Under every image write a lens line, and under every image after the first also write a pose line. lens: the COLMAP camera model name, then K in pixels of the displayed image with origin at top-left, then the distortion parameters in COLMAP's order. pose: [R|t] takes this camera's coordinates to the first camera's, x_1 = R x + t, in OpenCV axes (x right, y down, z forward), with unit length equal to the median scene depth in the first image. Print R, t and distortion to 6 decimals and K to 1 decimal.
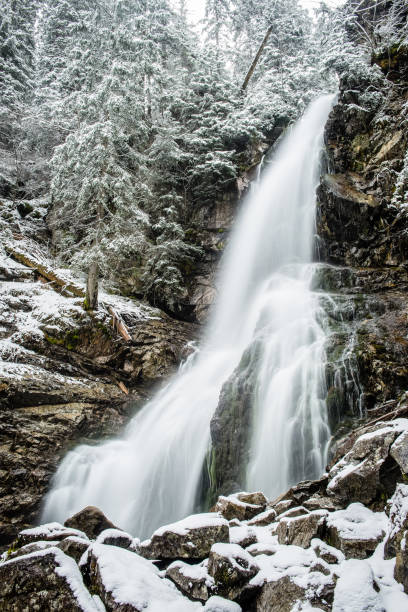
lens RADIAL K [[489.1, 0, 204.0], [0, 489.1, 306.0], [0, 0, 1]] dist [-0.011677, -0.005415]
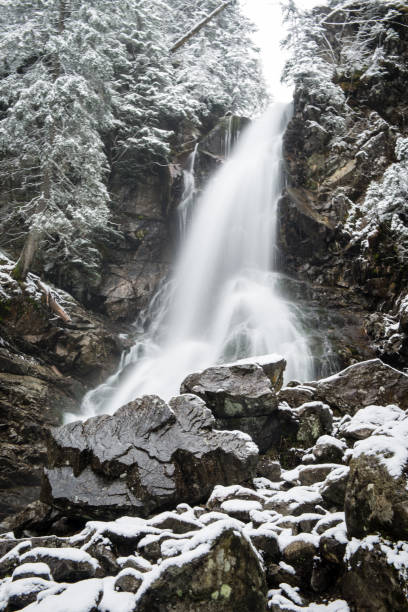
lens RADIAL K [[746.8, 0, 204.0], [0, 746.8, 306.0], [0, 0, 1]] dist [0.102001, 0.026238]
pose [[0.922363, 0.158151, 0.352470, -0.408876], [-0.144160, 0.987366, -0.065779, 0.096622], [-0.358420, 0.009860, 0.933508, -0.372010]]
